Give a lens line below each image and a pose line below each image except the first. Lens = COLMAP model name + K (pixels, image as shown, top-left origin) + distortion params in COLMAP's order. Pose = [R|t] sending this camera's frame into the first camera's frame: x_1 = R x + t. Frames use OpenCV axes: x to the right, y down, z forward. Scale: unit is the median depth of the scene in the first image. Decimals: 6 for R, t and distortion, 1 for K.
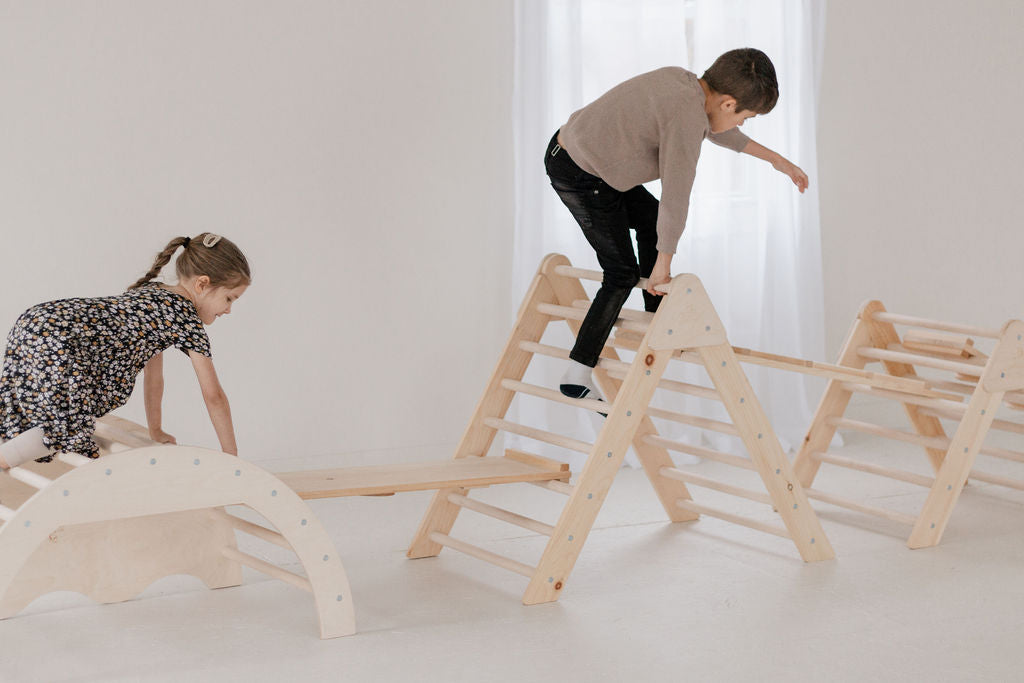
lens RADIAL K [[2767.4, 0, 512.0], [0, 2767.4, 341.5], [0, 0, 1]] dist [0.108790, 0.091344]
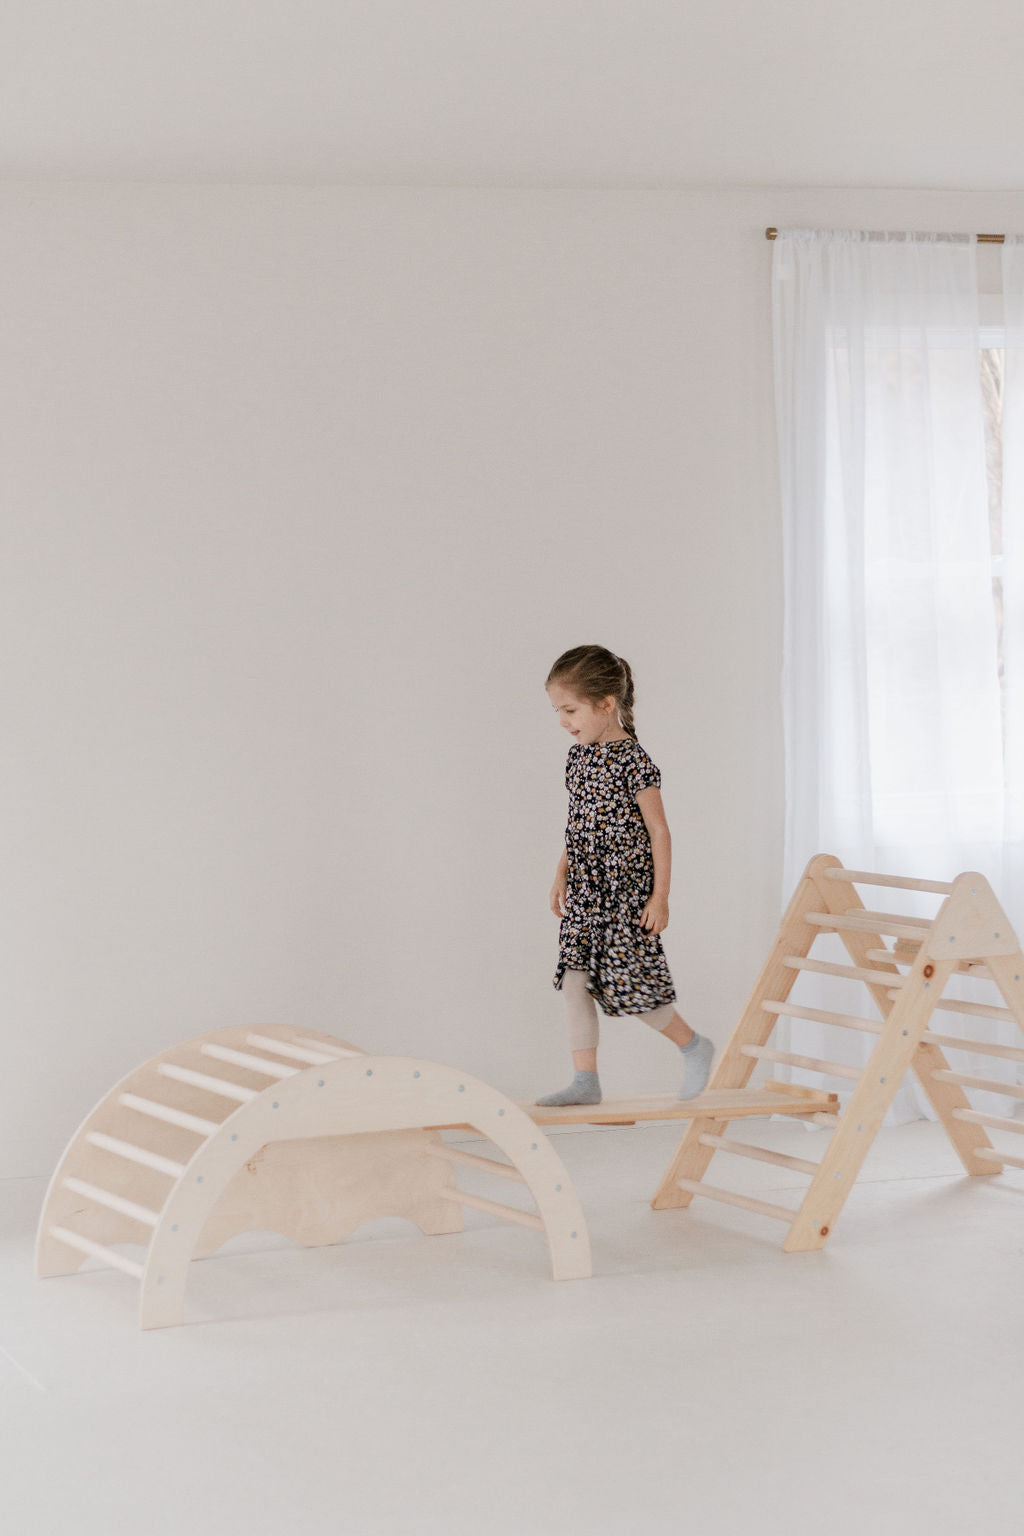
lens RADIAL K [[4151.1, 0, 512.0], [0, 4151.1, 768.0], [0, 0, 1]] dist [0.108790, 0.091344]
pose [[0.996844, -0.006975, -0.079080, 0.021333], [0.001734, 0.997809, -0.066143, 0.026840], [0.079368, 0.065797, 0.994671, -0.288846]]
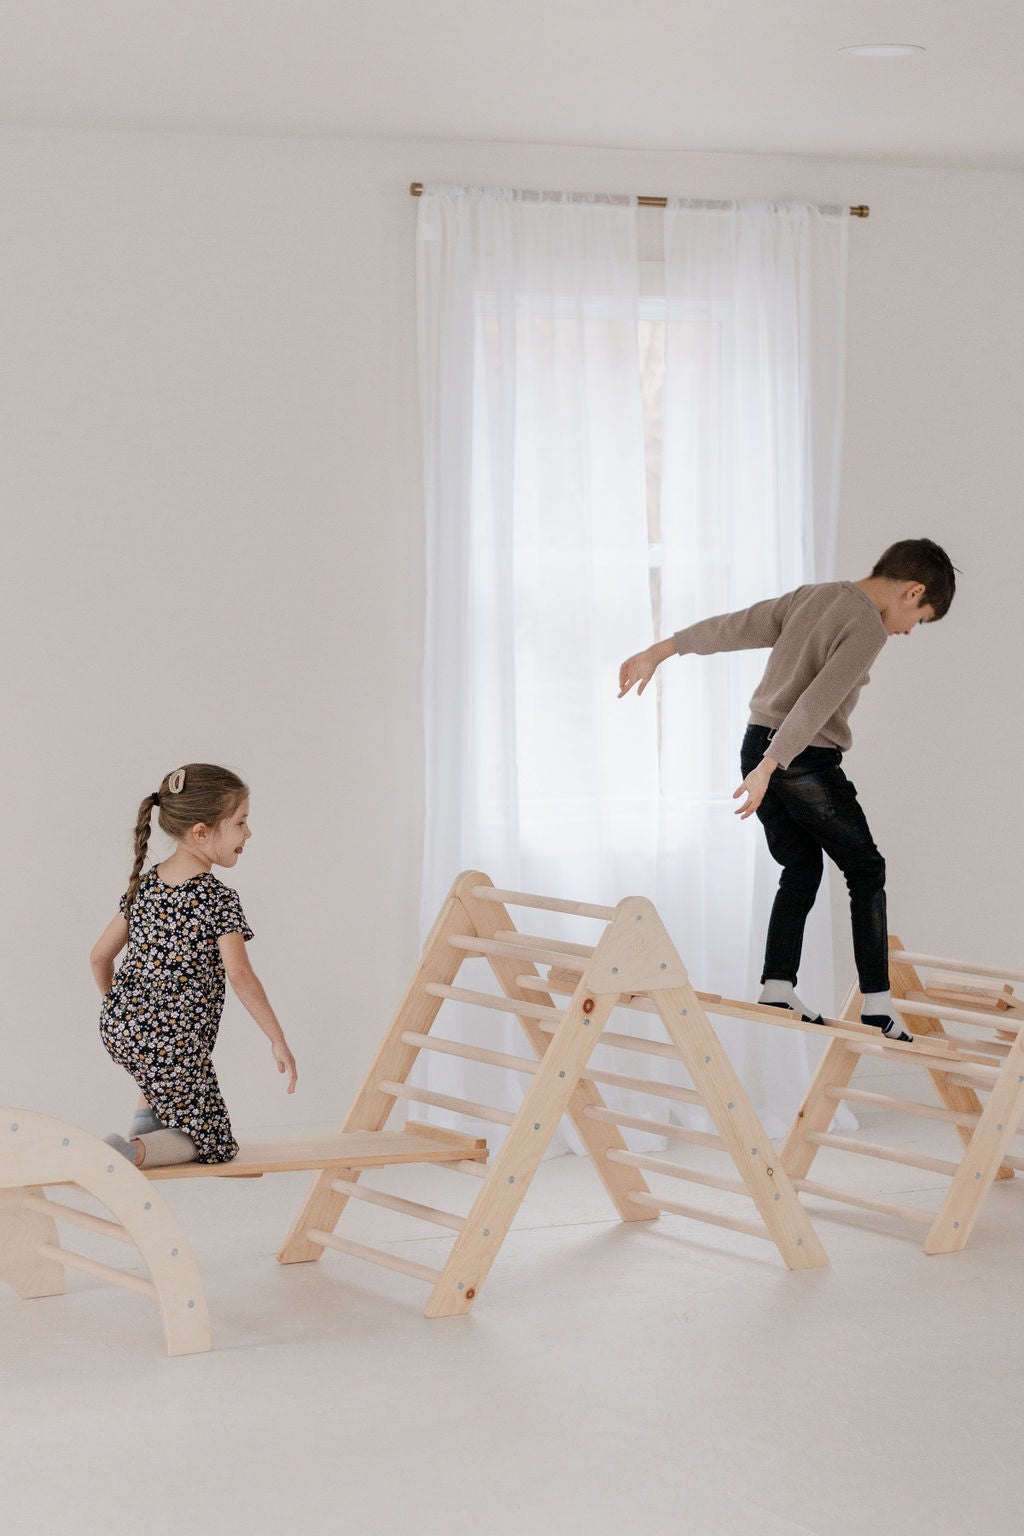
lens RADIAL K [[4151.1, 0, 512.0], [0, 4151.1, 768.0], [0, 0, 1]] dist [0.108790, 0.091344]
pose [[0.999854, 0.006824, 0.015677, 0.008263], [-0.005904, 0.998299, -0.058010, 0.007092], [-0.016046, 0.057909, 0.998193, -0.168888]]
